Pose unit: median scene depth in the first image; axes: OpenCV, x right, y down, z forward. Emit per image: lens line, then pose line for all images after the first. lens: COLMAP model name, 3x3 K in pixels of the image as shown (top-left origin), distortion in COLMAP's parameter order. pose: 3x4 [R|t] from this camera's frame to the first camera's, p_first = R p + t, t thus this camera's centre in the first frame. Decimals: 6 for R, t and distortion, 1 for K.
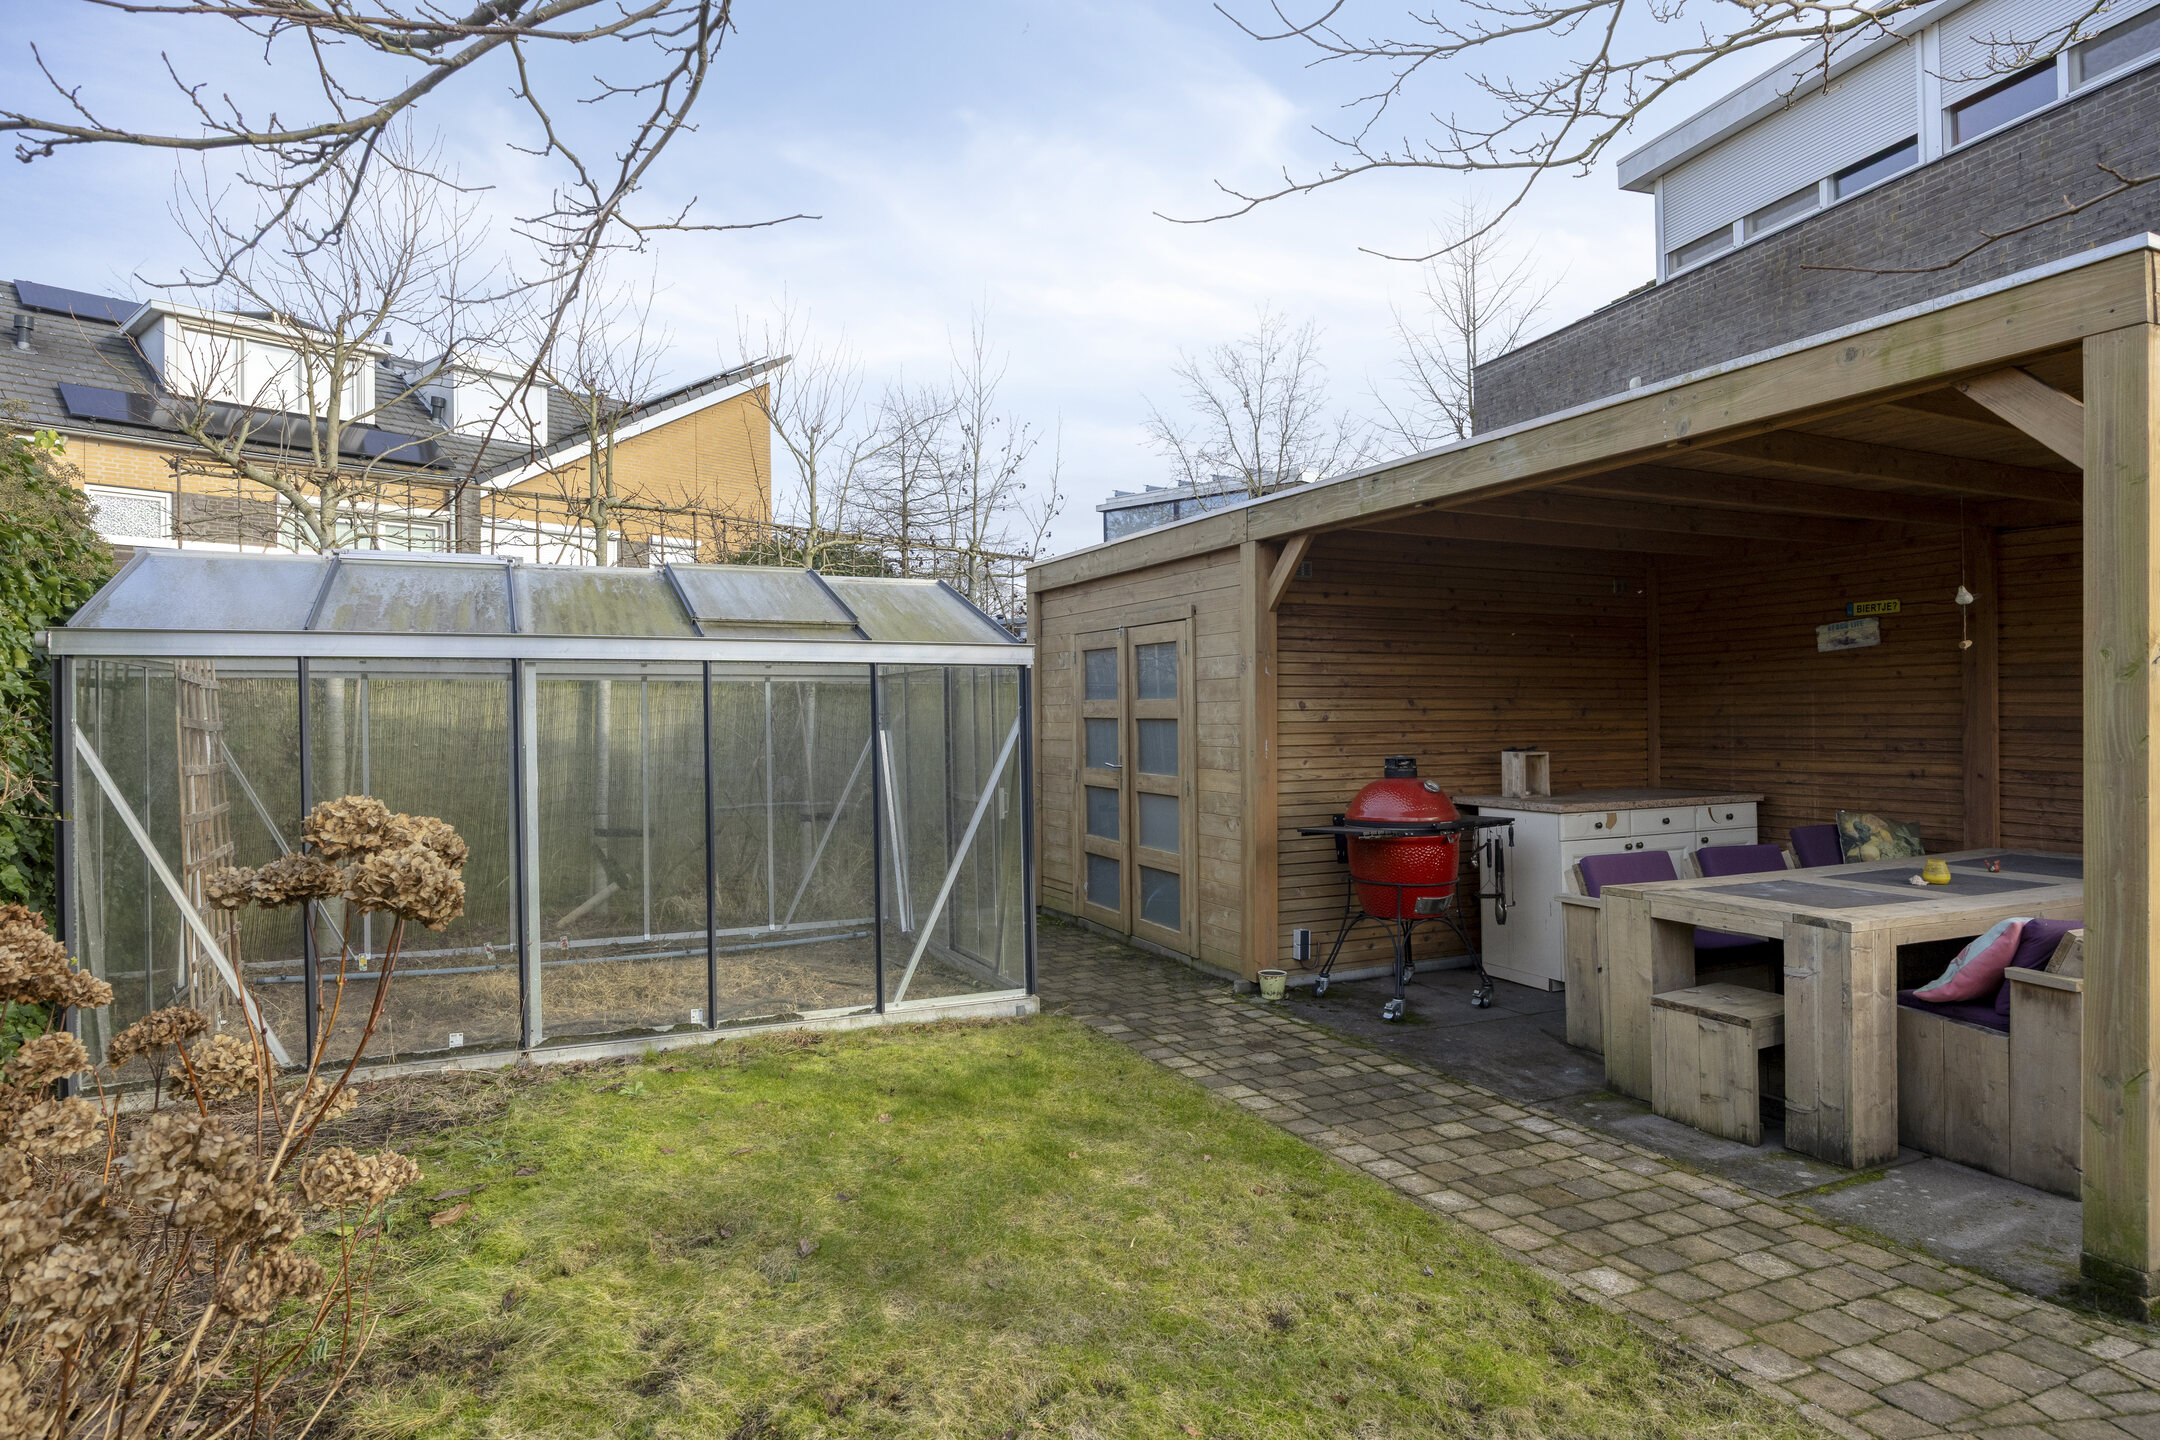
lens RADIAL K [[1224.7, 0, 1073.3], [0, 1224.7, 707.5], [0, 0, 1]] dist [-0.007078, -0.000155]
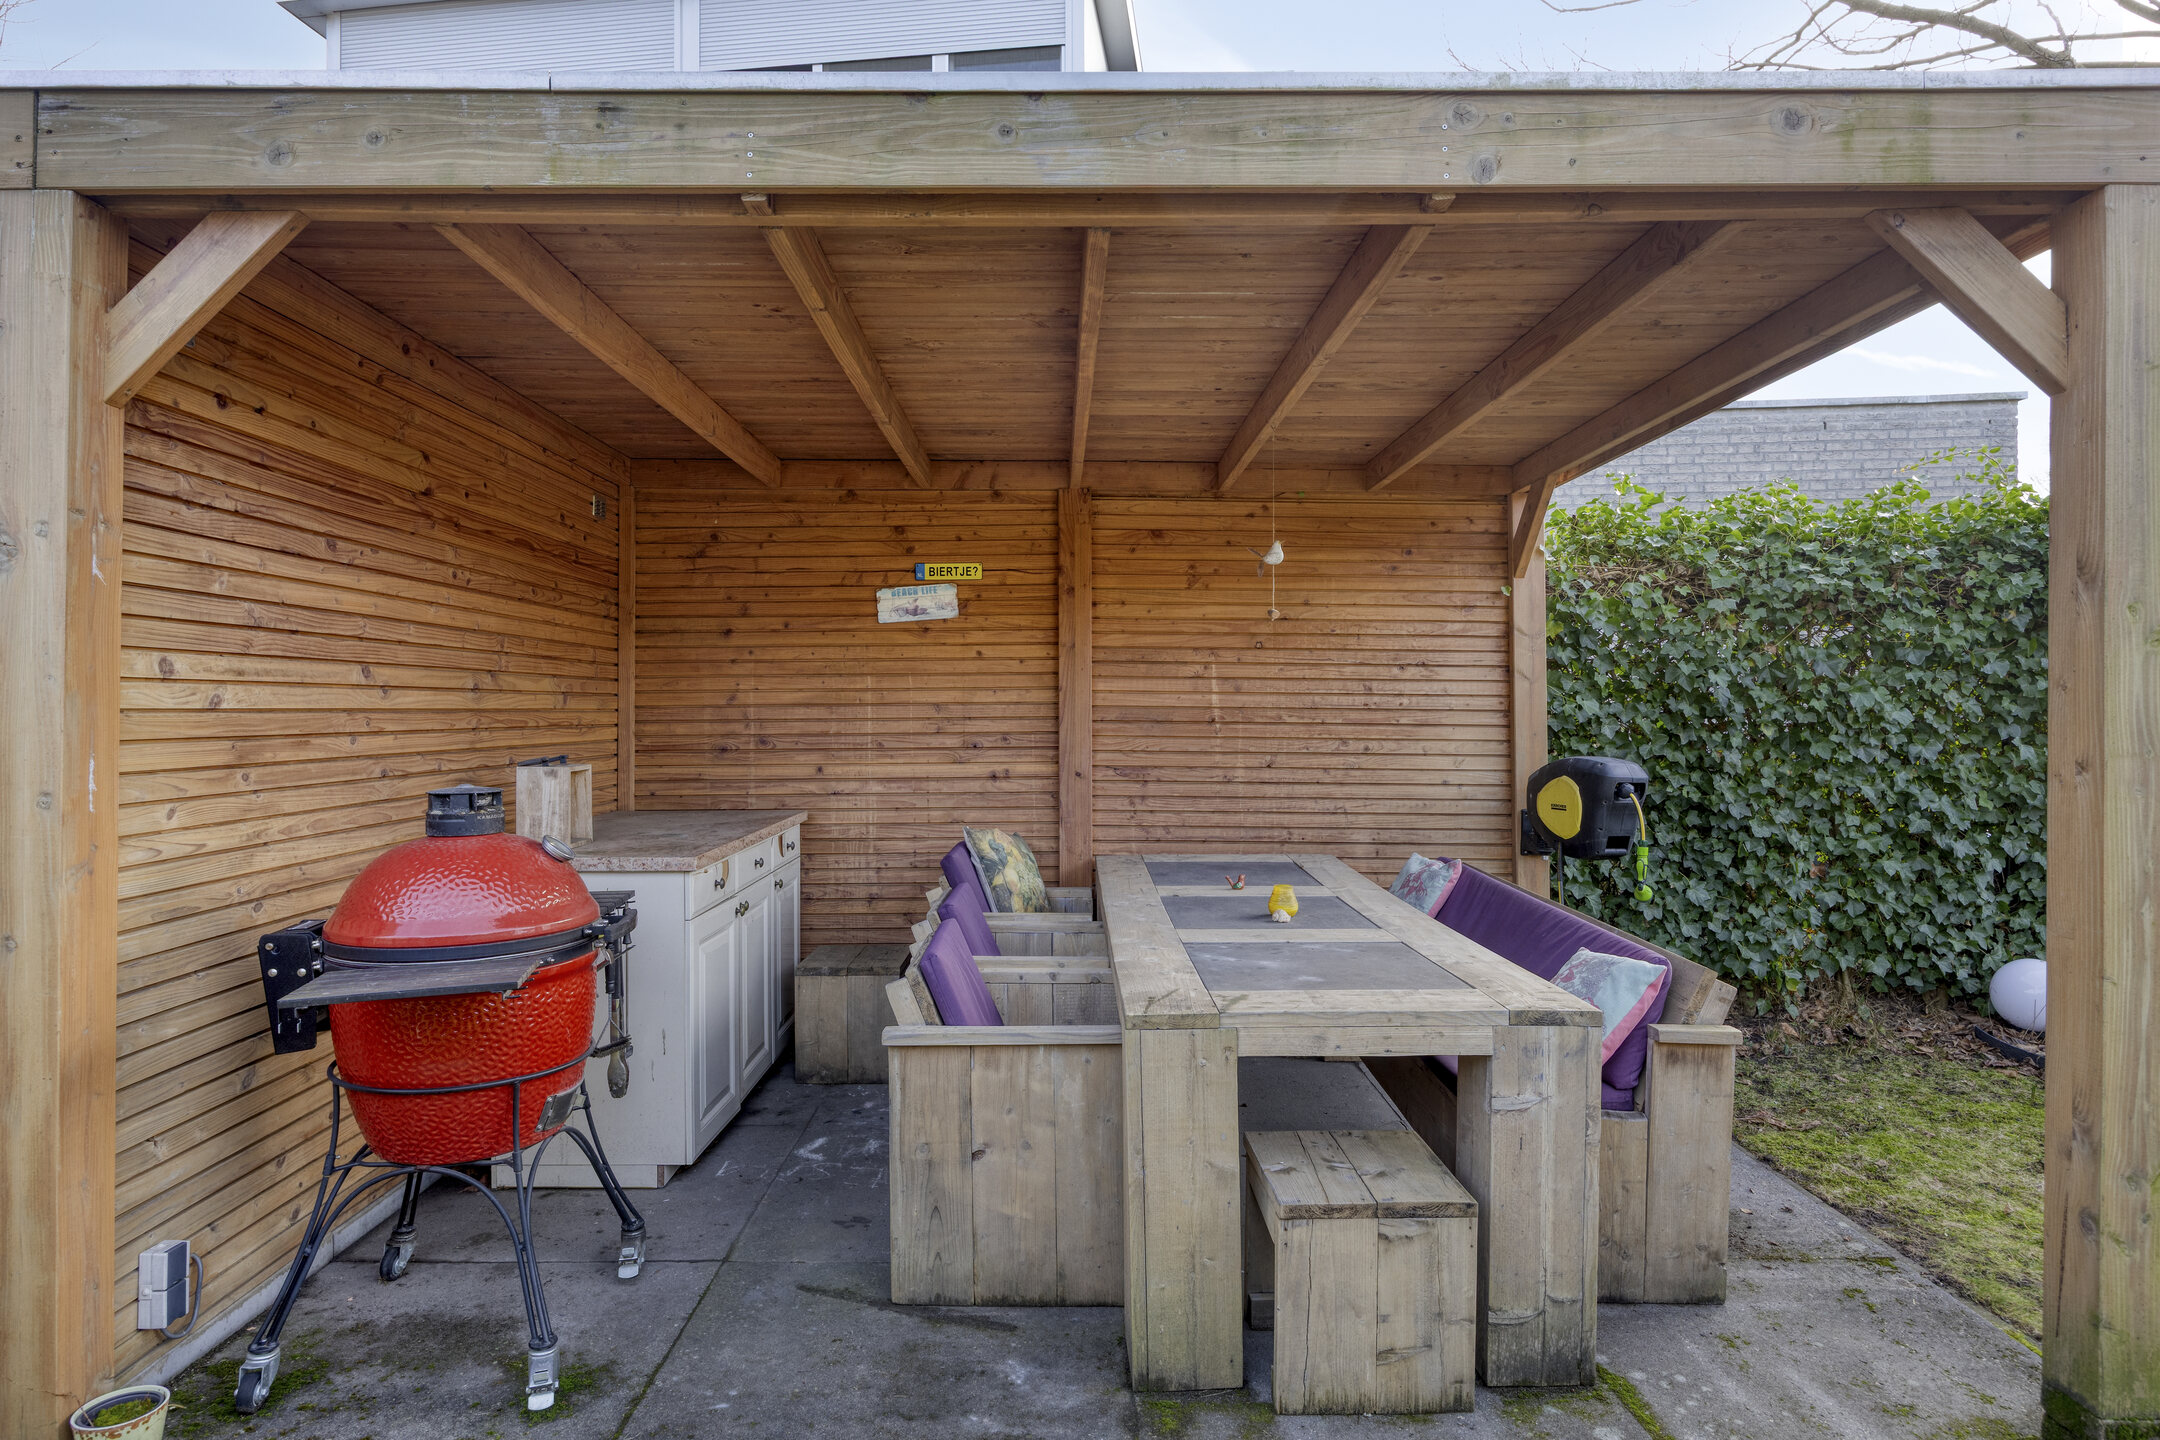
lens RADIAL K [[1224.7, 0, 1073.3], [0, 1224.7, 707.5], [0, 0, 1]] dist [-0.007078, -0.000155]
pose [[0.414628, 0.005591, 0.909974, -0.047184], [-0.007308, 0.999969, -0.002814, 0.009913], [-0.909962, -0.005484, 0.414656, 0.584533]]
